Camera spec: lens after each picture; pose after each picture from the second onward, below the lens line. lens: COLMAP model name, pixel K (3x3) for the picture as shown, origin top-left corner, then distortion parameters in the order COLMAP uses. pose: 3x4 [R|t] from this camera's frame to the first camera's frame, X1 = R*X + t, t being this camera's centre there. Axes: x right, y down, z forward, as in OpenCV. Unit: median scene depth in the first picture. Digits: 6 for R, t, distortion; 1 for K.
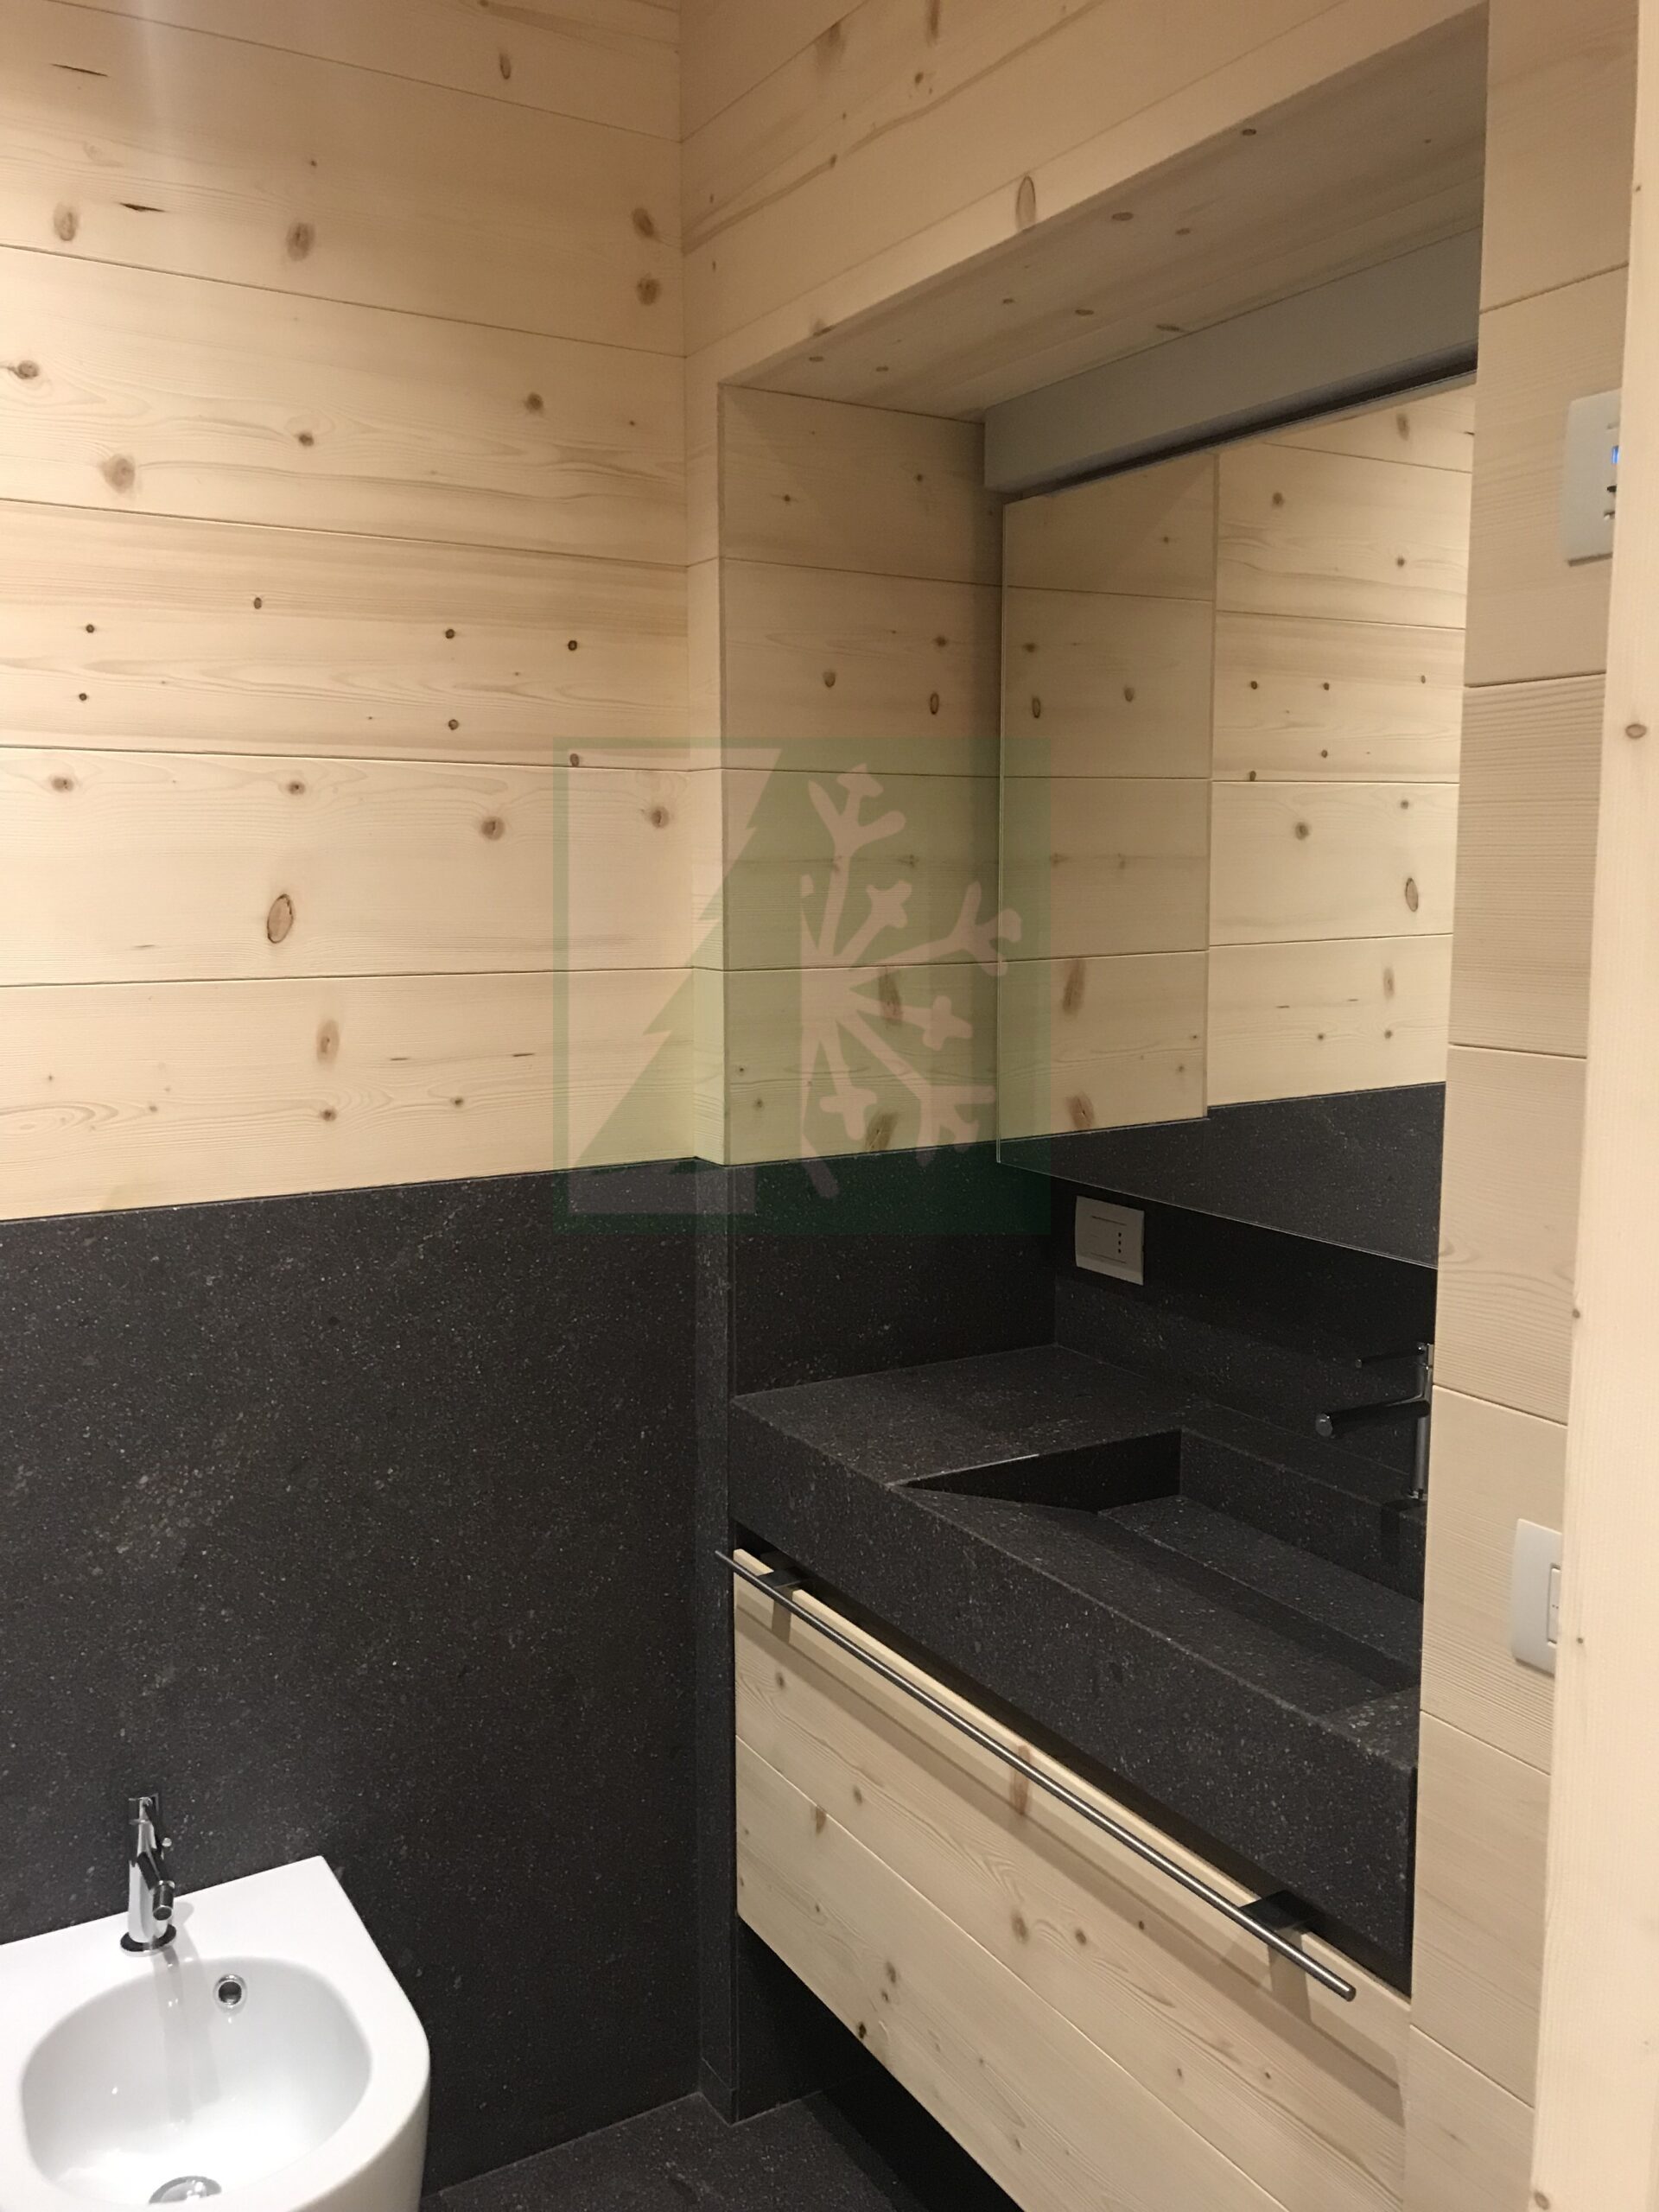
lens RADIAL K [[1809.2, 0, 829.5], [0, 1809.2, 1106.0], [0, 0, 1]] dist [0.020901, -0.022897]
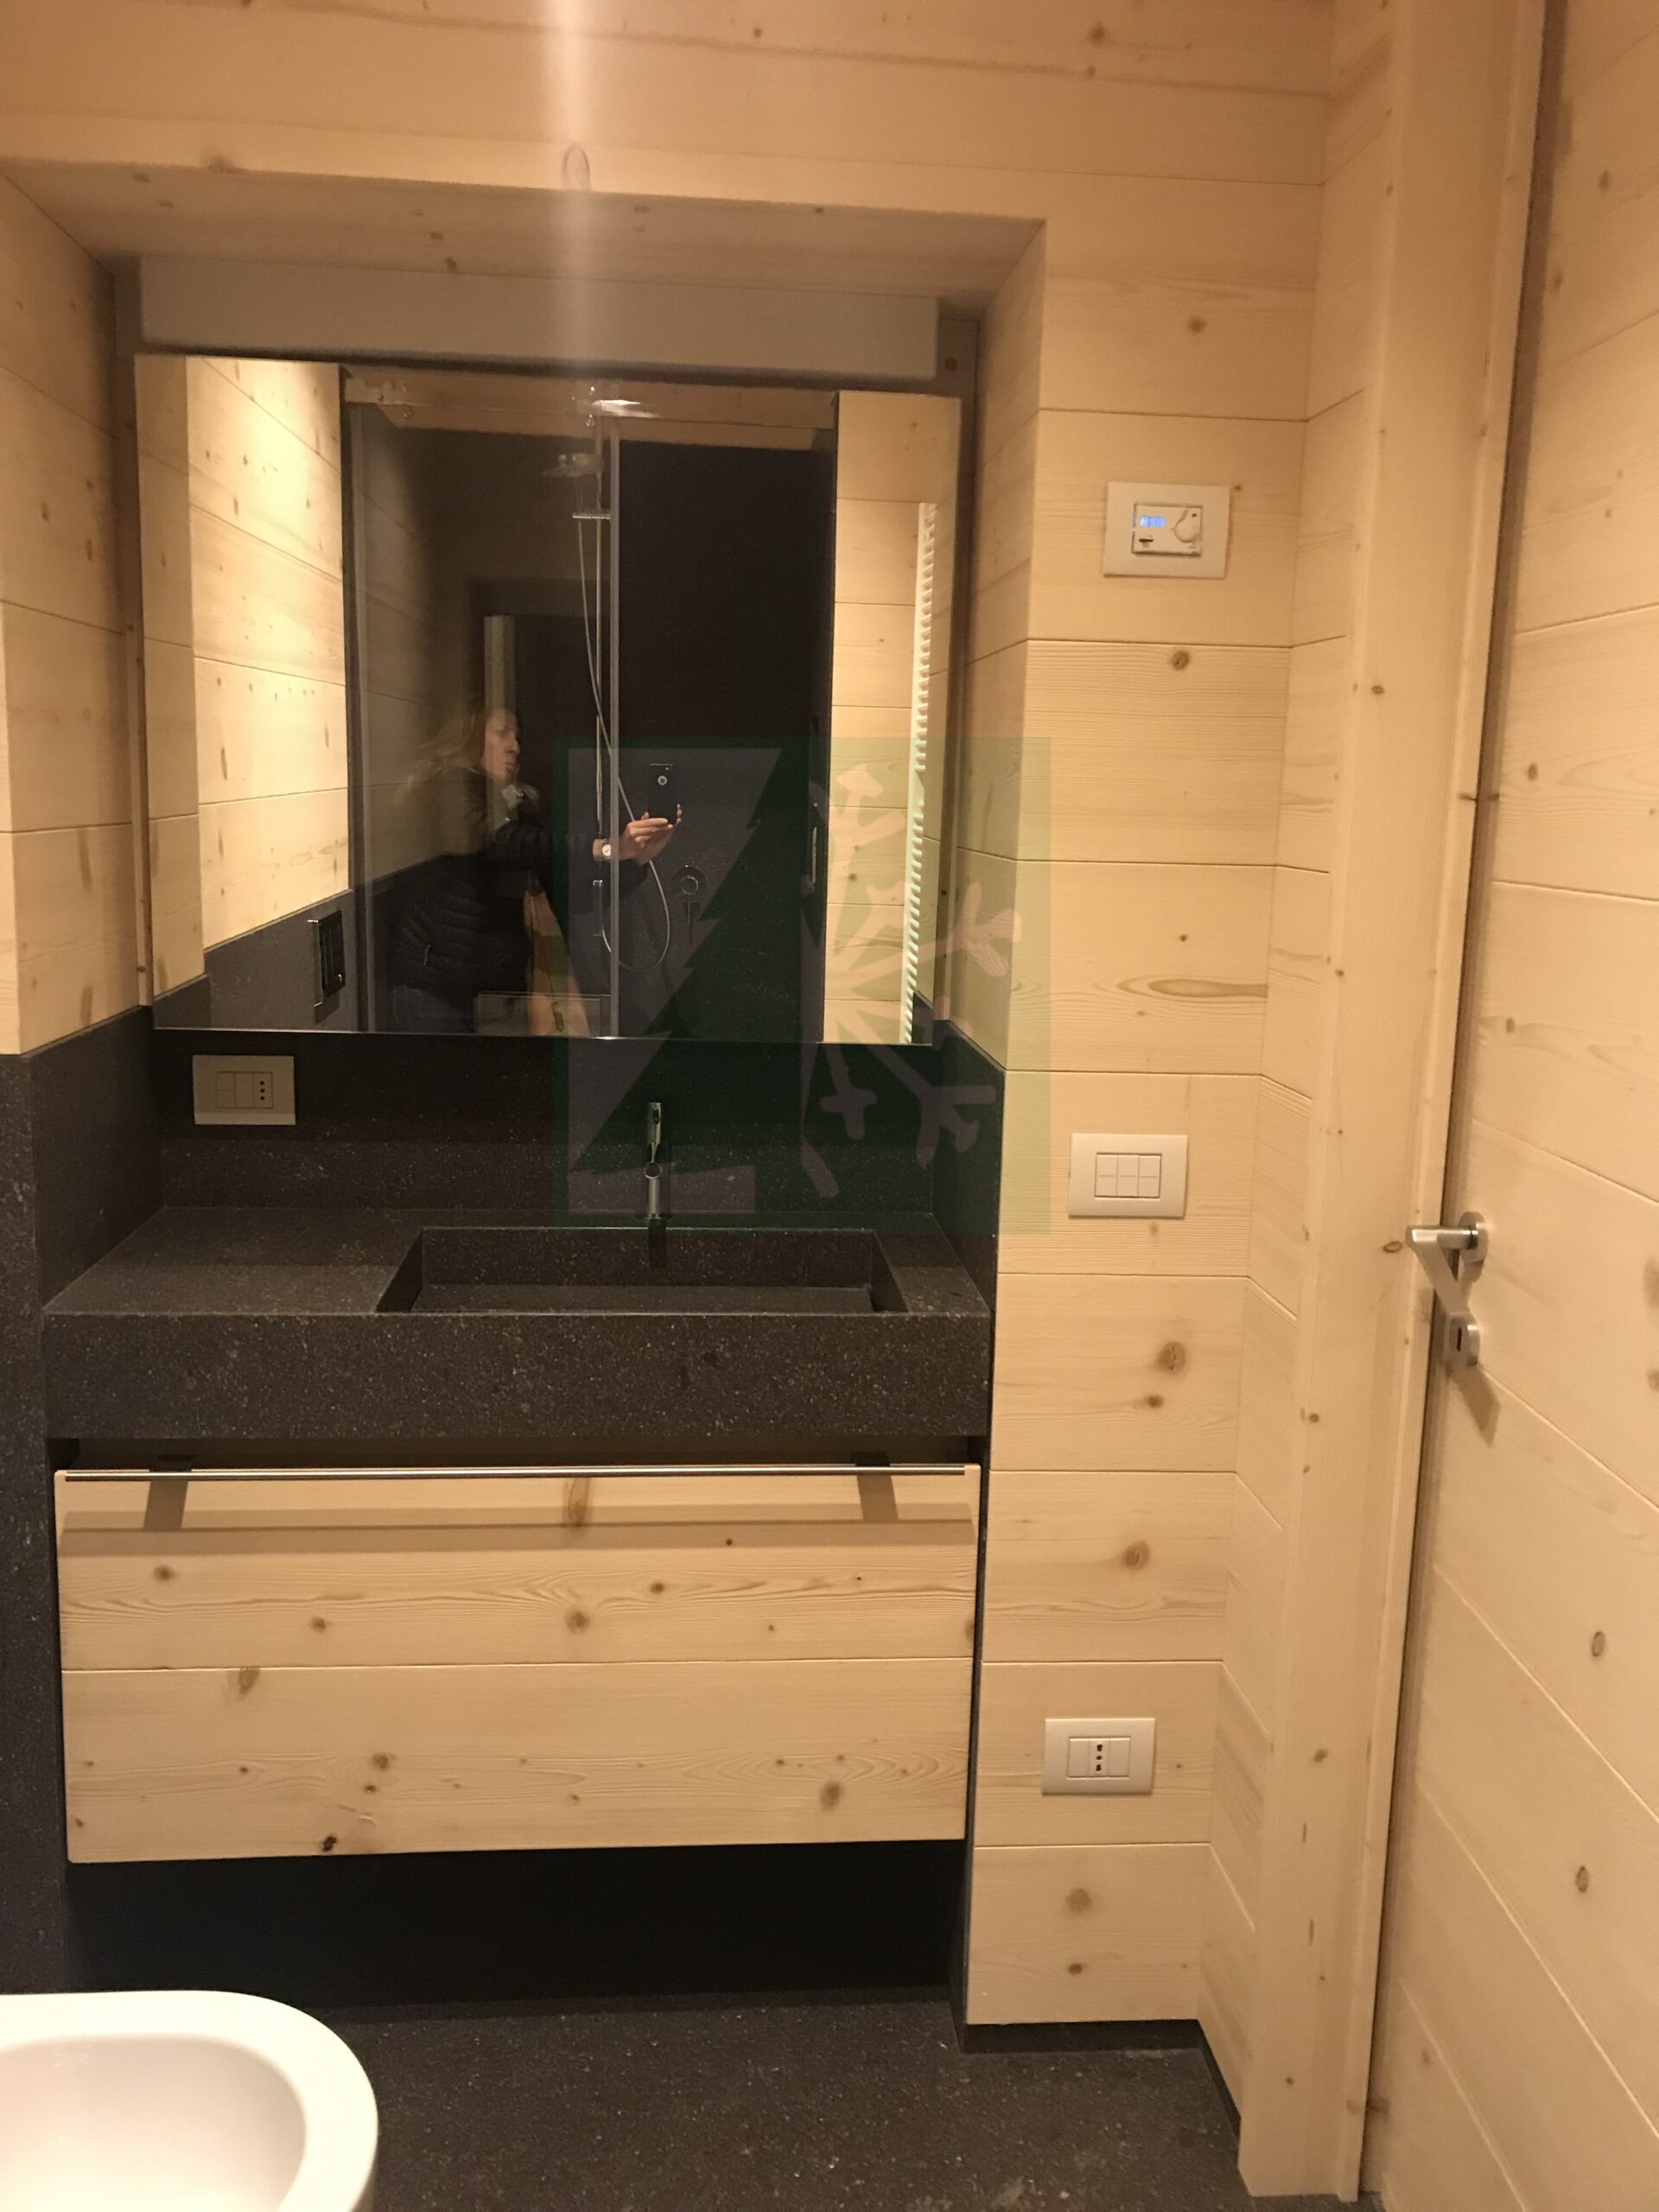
lens RADIAL K [[1809.2, 0, 829.5], [0, 1809.2, 1106.0], [0, 0, 1]] dist [0.020901, -0.022897]
pose [[0.440685, -0.146219, 0.885673, -0.729829], [0.090461, 0.988856, 0.118243, -0.013015], [-0.893092, 0.028011, 0.449001, 0.255295]]
